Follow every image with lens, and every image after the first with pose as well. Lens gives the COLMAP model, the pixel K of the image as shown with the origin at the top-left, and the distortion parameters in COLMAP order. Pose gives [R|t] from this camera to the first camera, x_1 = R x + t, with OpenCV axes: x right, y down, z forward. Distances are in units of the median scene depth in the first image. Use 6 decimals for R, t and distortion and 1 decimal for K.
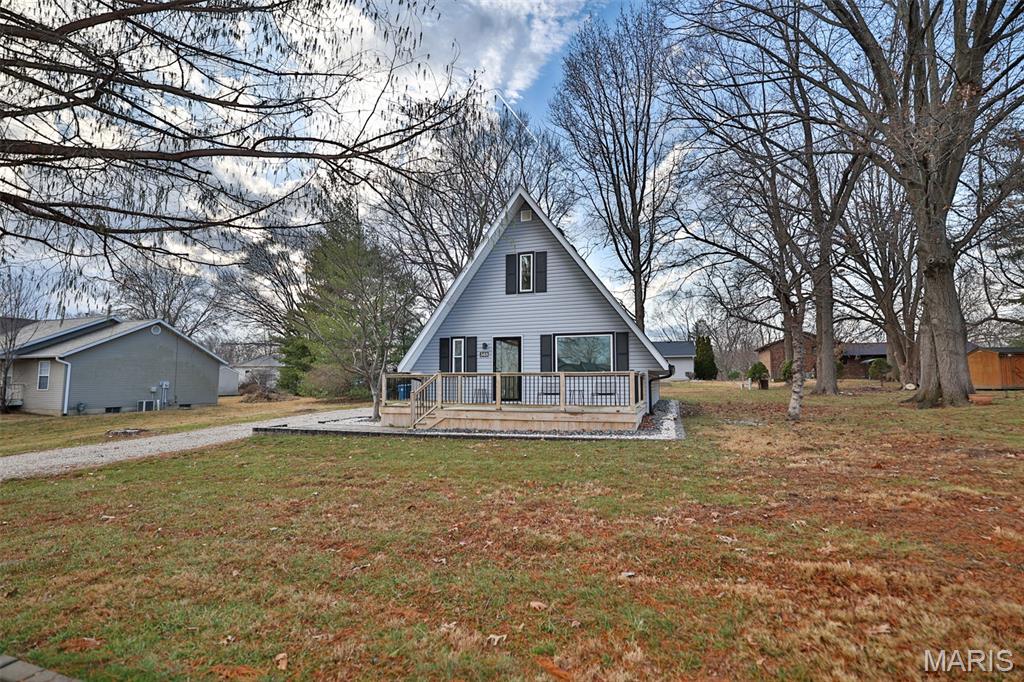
lens RADIAL K [[478.9, 0, 512.0], [0, 478.9, 341.0], [0, 0, 1]] dist [-0.047881, 0.019960]
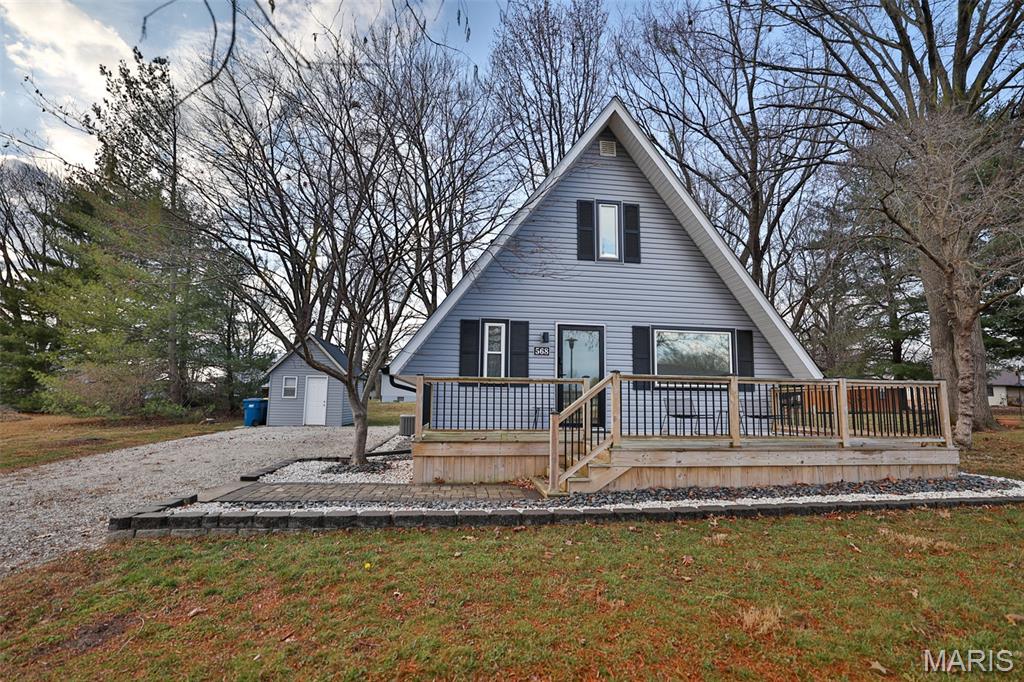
lens RADIAL K [[473.7, 0, 514.3], [0, 473.7, 342.2], [0, 0, 1]] dist [-0.052279, 0.021433]
pose [[0.903351, 0.069856, 0.423176, -0.348389], [-0.053586, 0.997299, -0.050240, 0.049125], [-0.425542, 0.022708, 0.904654, 0.466284]]
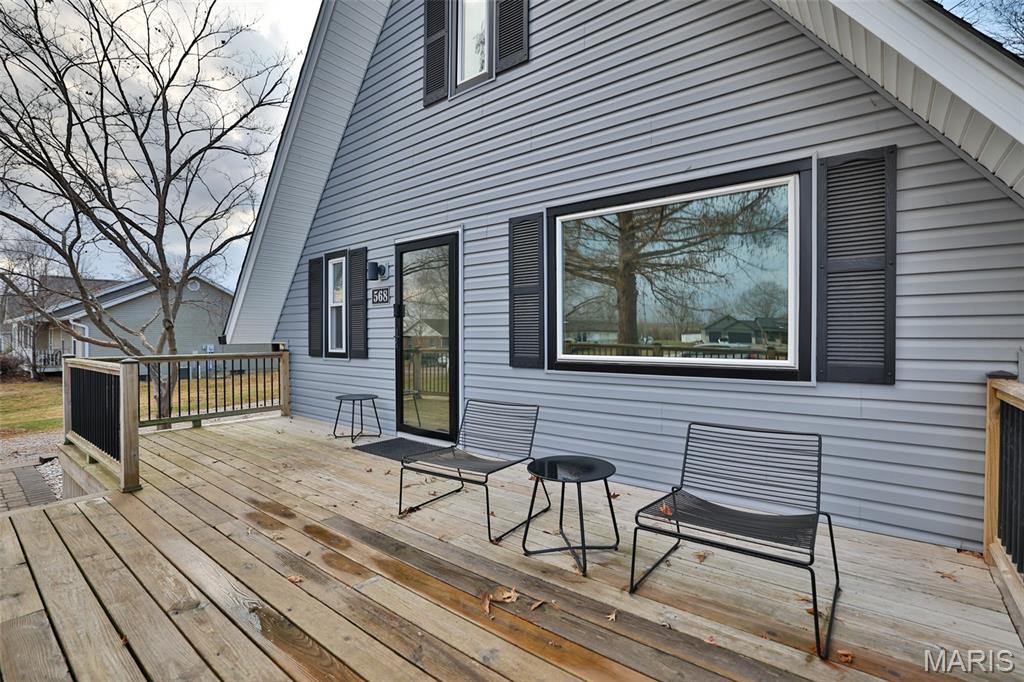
lens RADIAL K [[478.9, 0, 512.0], [0, 478.9, 341.0], [0, 0, 1]] dist [-0.047881, 0.019960]
pose [[0.937607, 0.005318, -0.347656, 0.153530], [0.025963, 0.996021, 0.085255, 0.033412], [0.346726, -0.088962, 0.933738, 0.707288]]
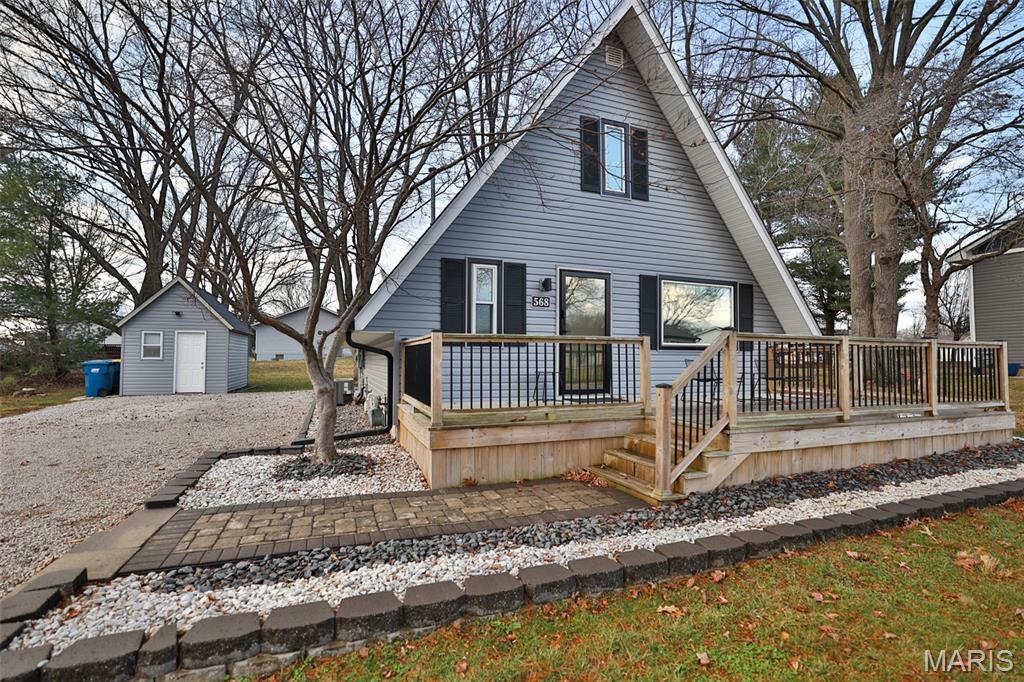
lens RADIAL K [[478.9, 0, 512.0], [0, 478.9, 341.0], [0, 0, 1]] dist [-0.047881, 0.019960]
pose [[0.771808, 0.031308, 0.635084, -0.394437], [-0.062435, 0.997692, 0.026693, 0.057124], [-0.632783, -0.060253, 0.771982, 0.636531]]
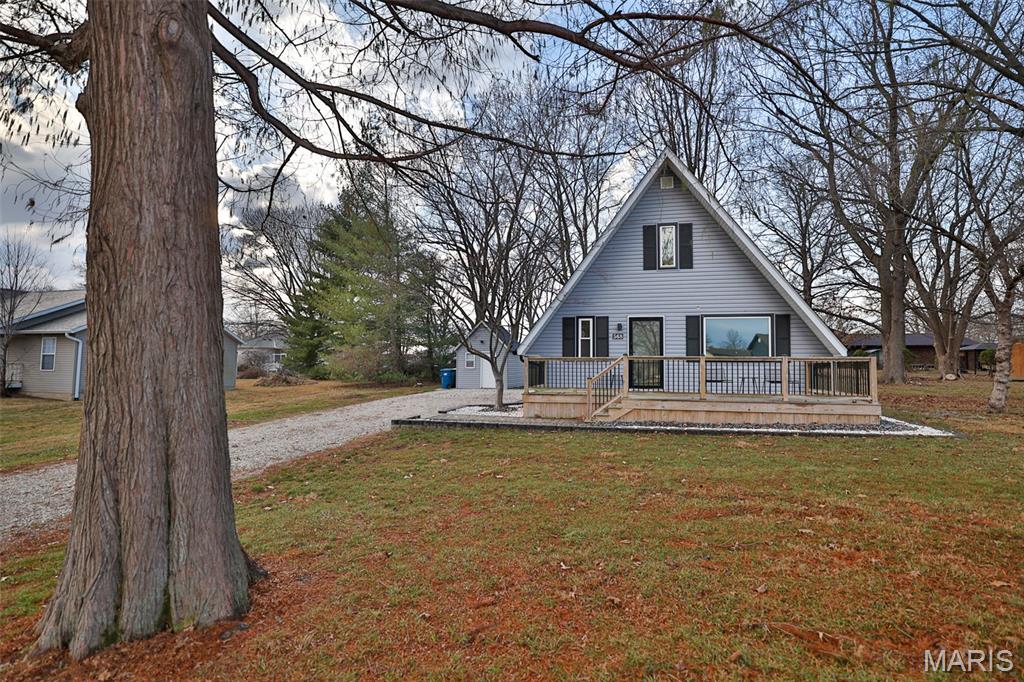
lens RADIAL K [[473.7, 0, 514.3], [0, 473.7, 342.2], [0, 0, 1]] dist [-0.052279, 0.021433]
pose [[0.997390, 0.015660, 0.070483, -0.313983], [-0.017974, 0.999316, 0.032322, 0.013882], [-0.069929, -0.033505, 0.996989, 0.132774]]
